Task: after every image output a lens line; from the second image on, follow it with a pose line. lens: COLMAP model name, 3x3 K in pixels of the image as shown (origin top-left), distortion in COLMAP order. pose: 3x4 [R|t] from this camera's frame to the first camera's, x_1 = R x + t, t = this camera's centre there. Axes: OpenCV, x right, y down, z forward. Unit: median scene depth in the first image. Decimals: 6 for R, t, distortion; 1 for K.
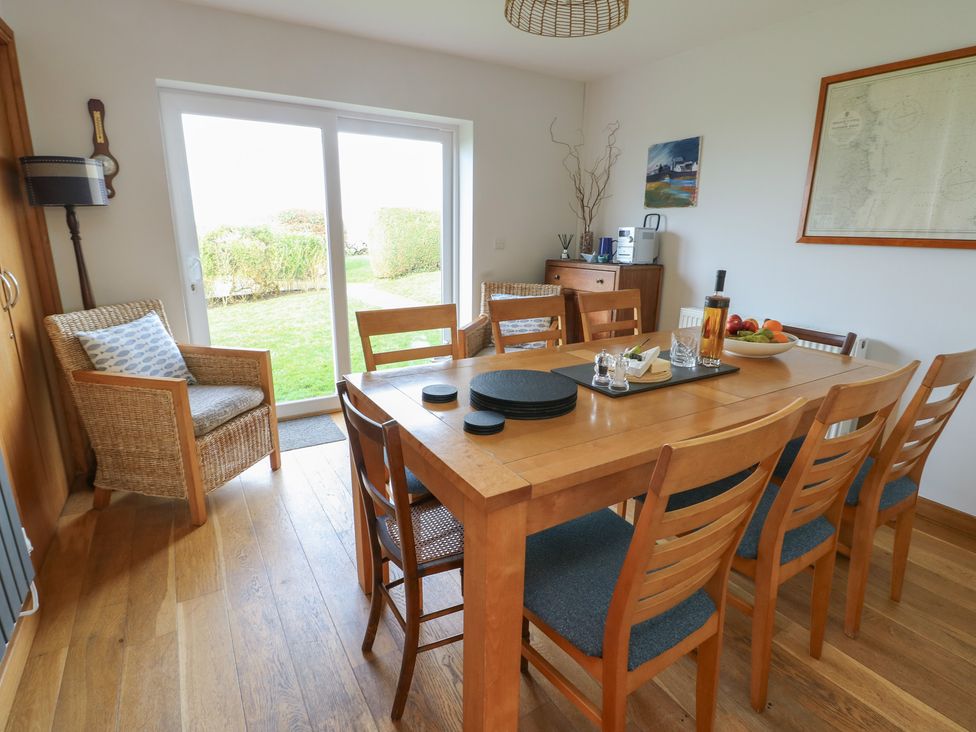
lens RADIAL K [[526.5, 0, 493.4], [0, 526.5, 370.5], [0, 0, 1]] dist [0.000243, -0.016028]
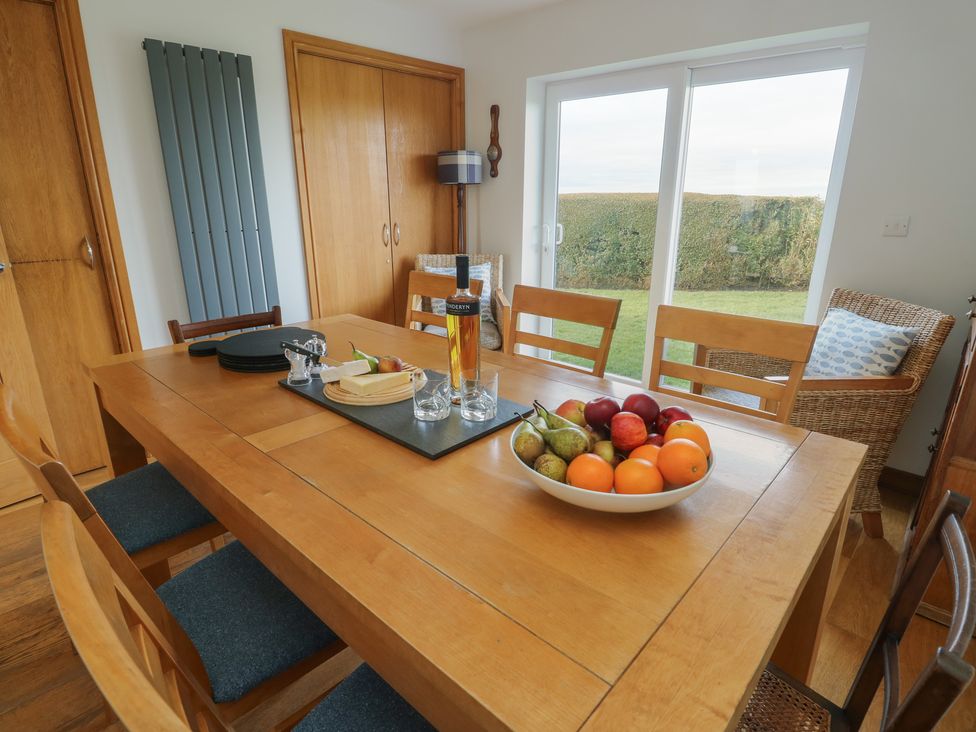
lens RADIAL K [[540.0, 0, 488.0], [0, 540.0, 366.0], [0, 0, 1]] dist [-0.000349, -0.017722]
pose [[0.258336, 0.278708, -0.924978, 0.724978], [-0.253971, 0.943393, 0.213326, -0.165377], [0.932074, 0.179808, 0.314496, 0.647032]]
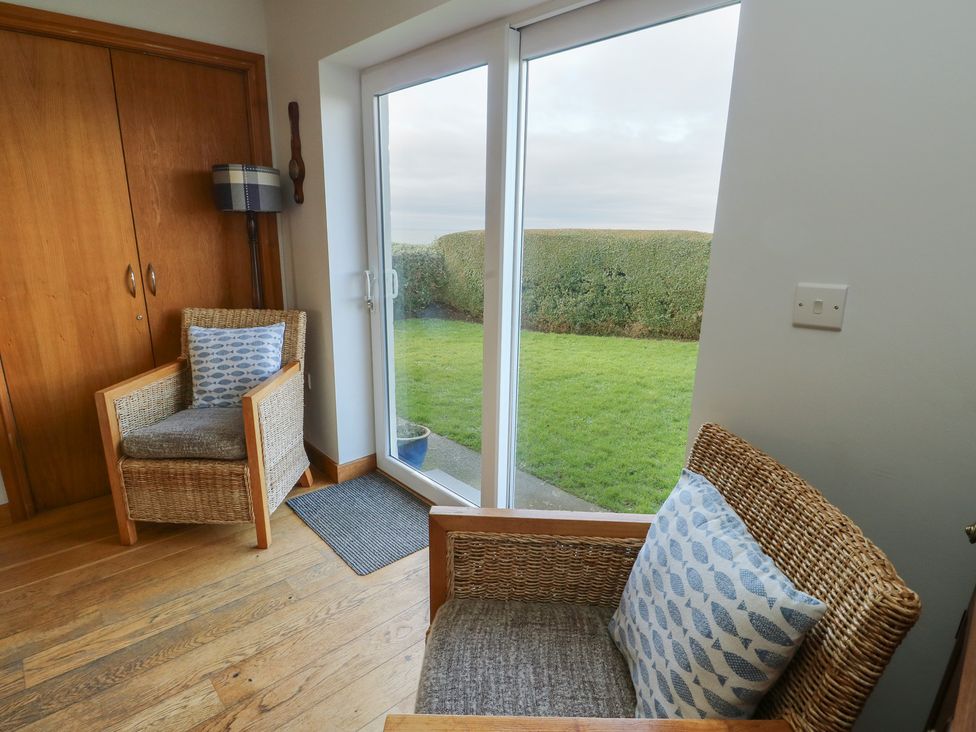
lens RADIAL K [[526.5, 0, 493.4], [0, 526.5, 370.5], [0, 0, 1]] dist [0.000243, -0.016028]
pose [[0.190235, 0.245775, -0.950476, 0.355652], [-0.276841, 0.942295, 0.188251, -0.328445], [0.941897, 0.227319, 0.247298, 1.197768]]
